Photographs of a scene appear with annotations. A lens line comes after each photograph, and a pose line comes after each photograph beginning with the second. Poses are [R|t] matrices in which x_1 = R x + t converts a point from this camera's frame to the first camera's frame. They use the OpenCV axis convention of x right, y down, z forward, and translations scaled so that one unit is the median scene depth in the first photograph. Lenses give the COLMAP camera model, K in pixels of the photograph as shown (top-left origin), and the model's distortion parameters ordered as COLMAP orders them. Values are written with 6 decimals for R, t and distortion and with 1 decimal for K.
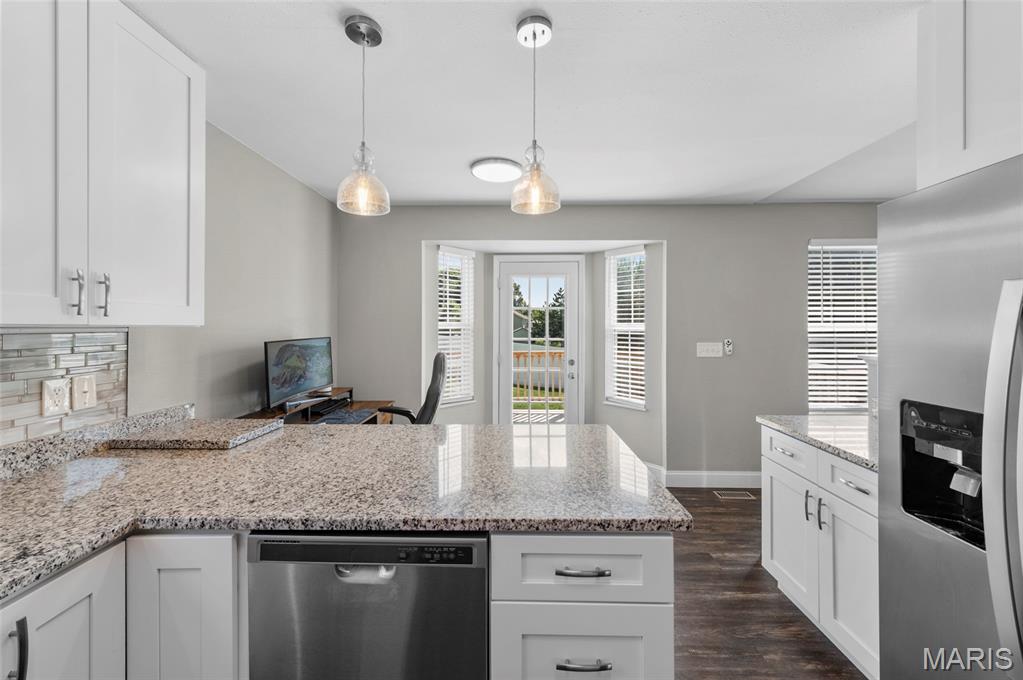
lens RADIAL K [[405.4, 0, 511.5], [0, 405.4, 325.0], [0, 0, 1]] dist [0.007197, 0.000170]
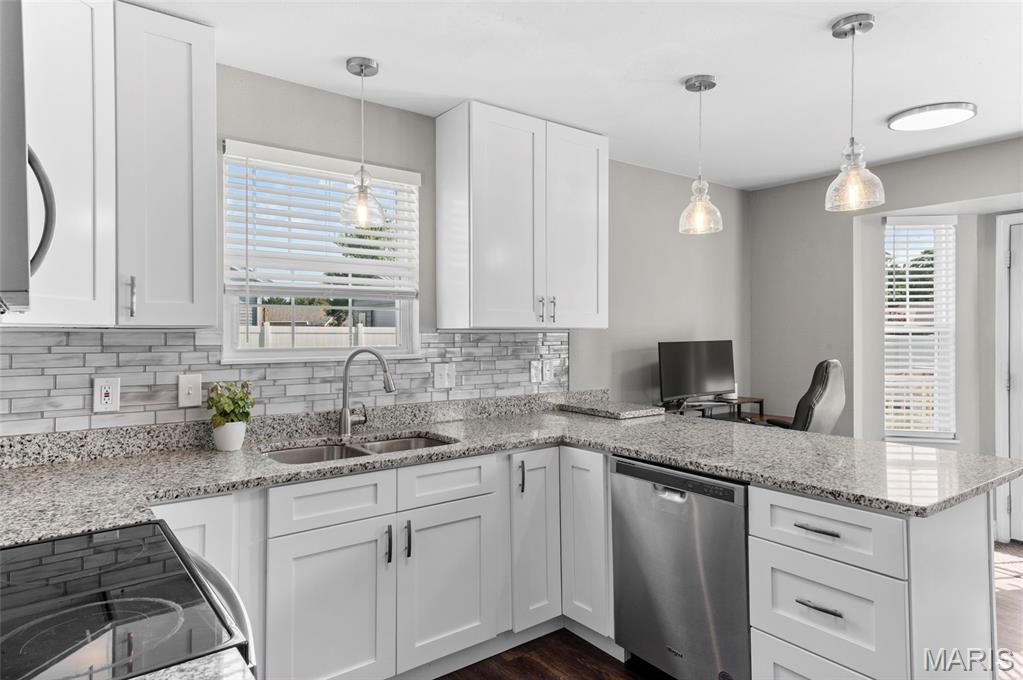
lens RADIAL K [[608.0, 0, 496.5], [0, 608.0, 328.5], [0, 0, 1]] dist [0.033007, -0.000115]
pose [[0.604914, -0.002847, -0.796286, 0.881731], [0.003808, 0.999993, -0.000683, 0.005567], [0.796282, -0.002619, 0.604920, -0.721763]]
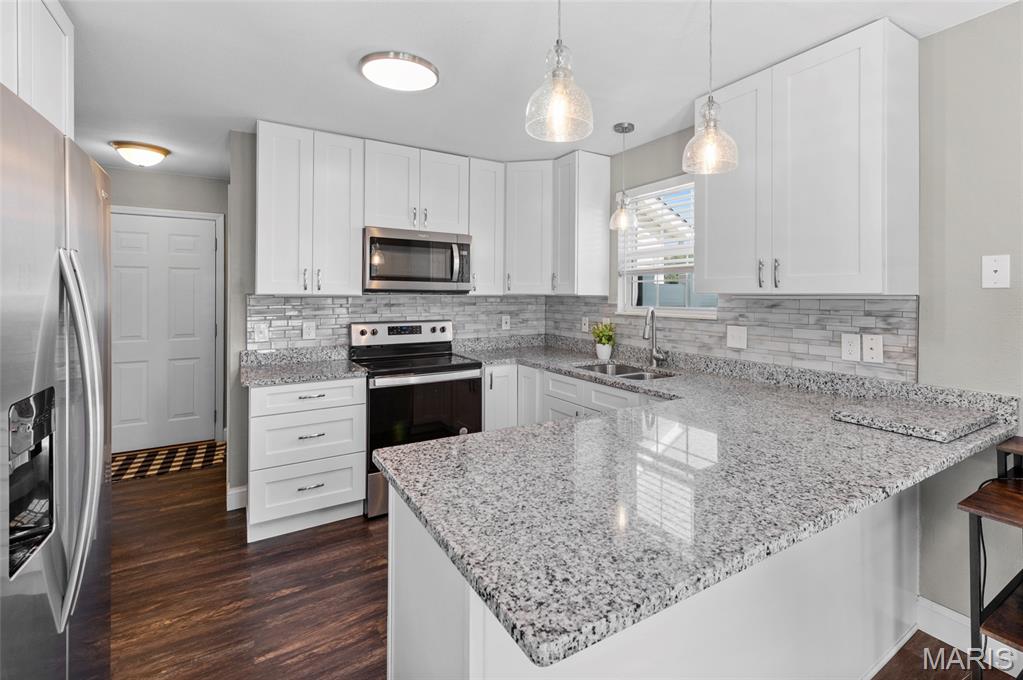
lens RADIAL K [[472.8, 0, 551.5], [0, 472.8, 292.6], [0, 0, 1]] dist [-0.000478, -0.000033]
pose [[-0.828320, -0.003993, -0.560241, 0.676707], [0.001476, 0.999956, -0.009309, 0.012611], [0.560253, -0.008538, -0.828277, 2.094525]]
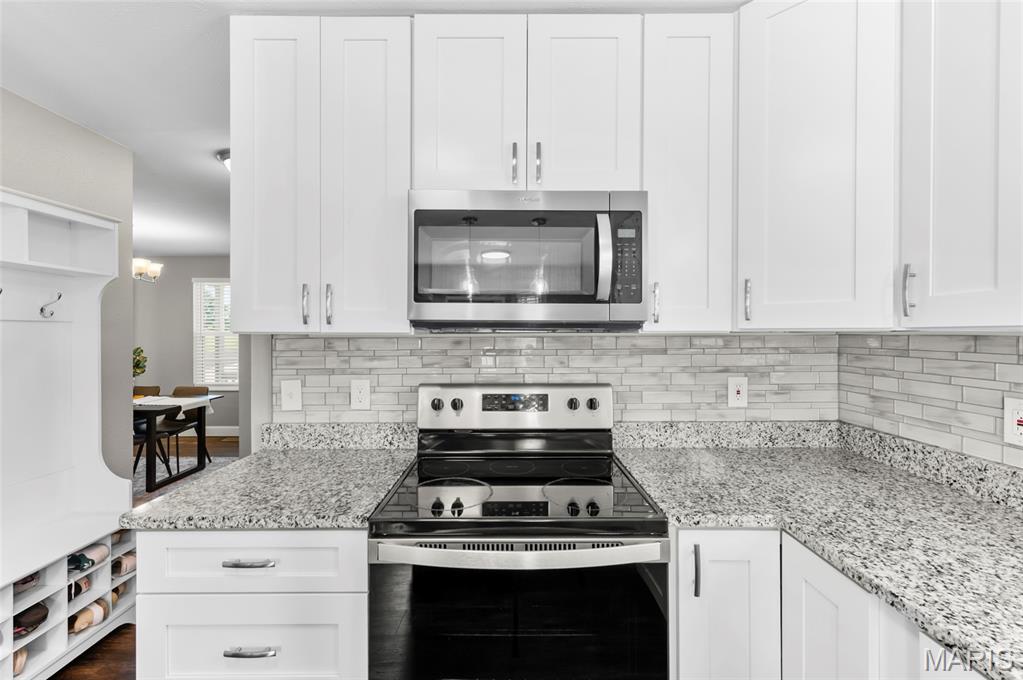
lens RADIAL K [[416.9, 0, 508.8], [0, 416.9, 333.3], [0, 0, 1]] dist [0.002132, 0.000205]
pose [[-0.999928, 0.003166, -0.011538, -0.220210], [0.003240, 0.999974, -0.006417, 0.006913], [0.011517, -0.006454, -0.999913, 0.399239]]
